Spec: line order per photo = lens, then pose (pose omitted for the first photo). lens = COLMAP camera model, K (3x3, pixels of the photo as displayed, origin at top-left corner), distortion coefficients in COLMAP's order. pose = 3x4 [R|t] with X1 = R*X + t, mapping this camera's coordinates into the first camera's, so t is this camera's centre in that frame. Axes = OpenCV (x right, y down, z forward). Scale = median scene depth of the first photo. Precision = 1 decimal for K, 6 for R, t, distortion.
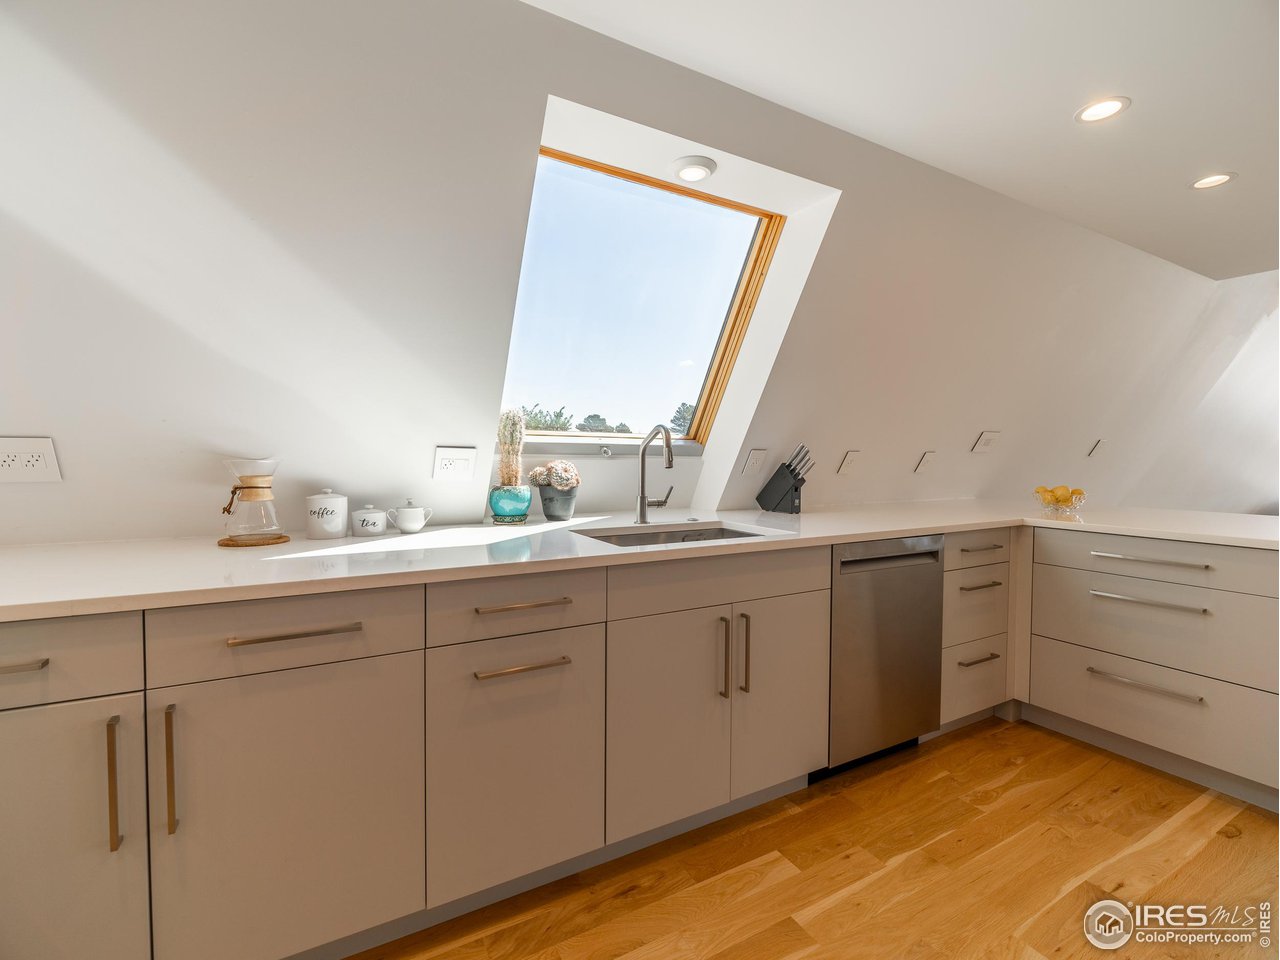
lens RADIAL K [[570.2, 0, 633.6], [0, 570.2, 474.4], [0, 0, 1]] dist [-0.014011, -0.000487]
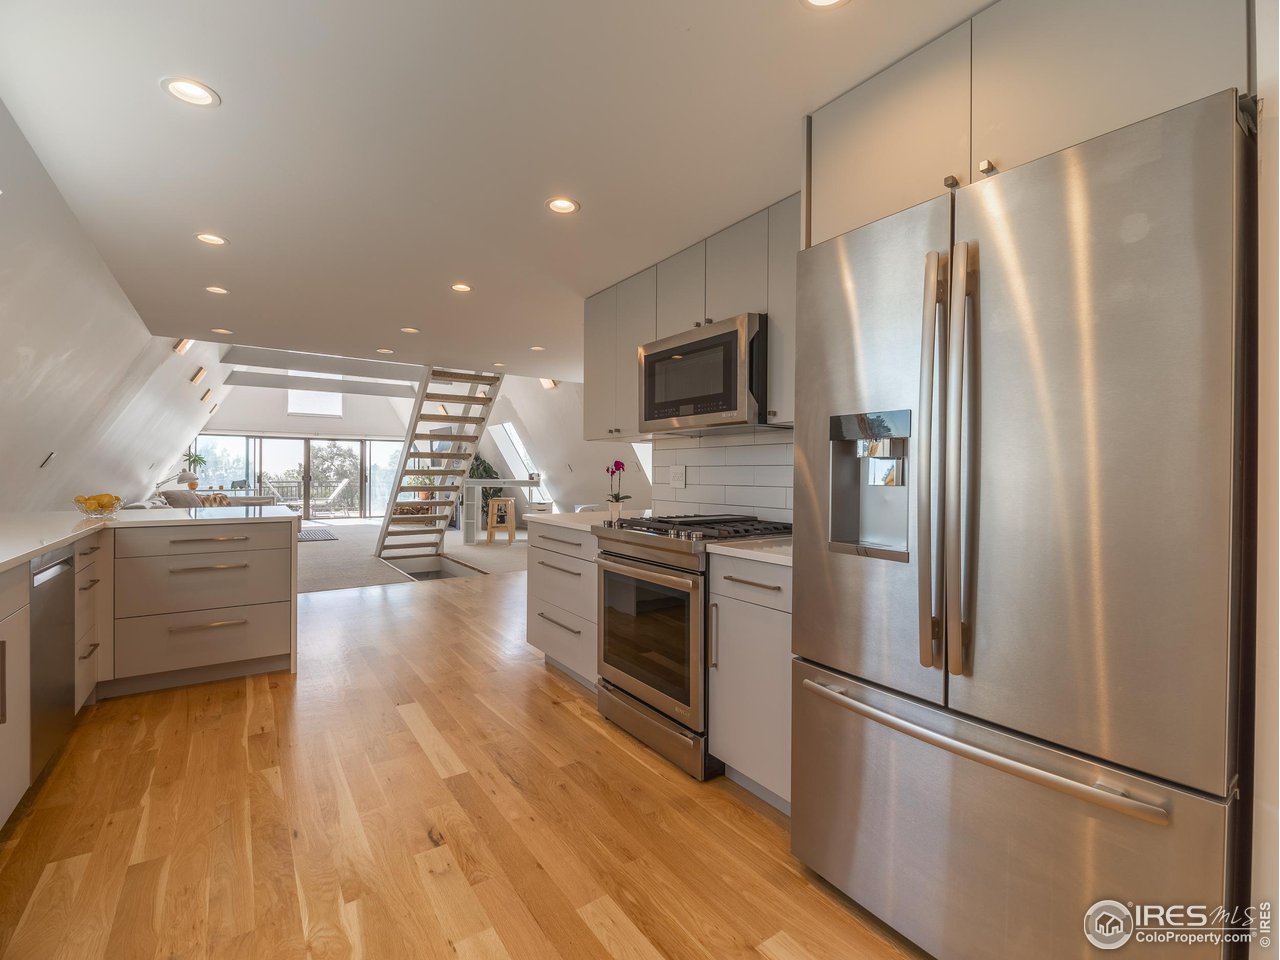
lens RADIAL K [[570.2, 0, 633.6], [0, 570.2, 474.4], [0, 0, 1]] dist [-0.014011, -0.000487]
pose [[-0.107333, -0.008276, 0.994189, -0.757849], [0.020212, 0.999741, 0.010505, -0.015778], [-0.994018, 0.021222, -0.107138, 0.050555]]
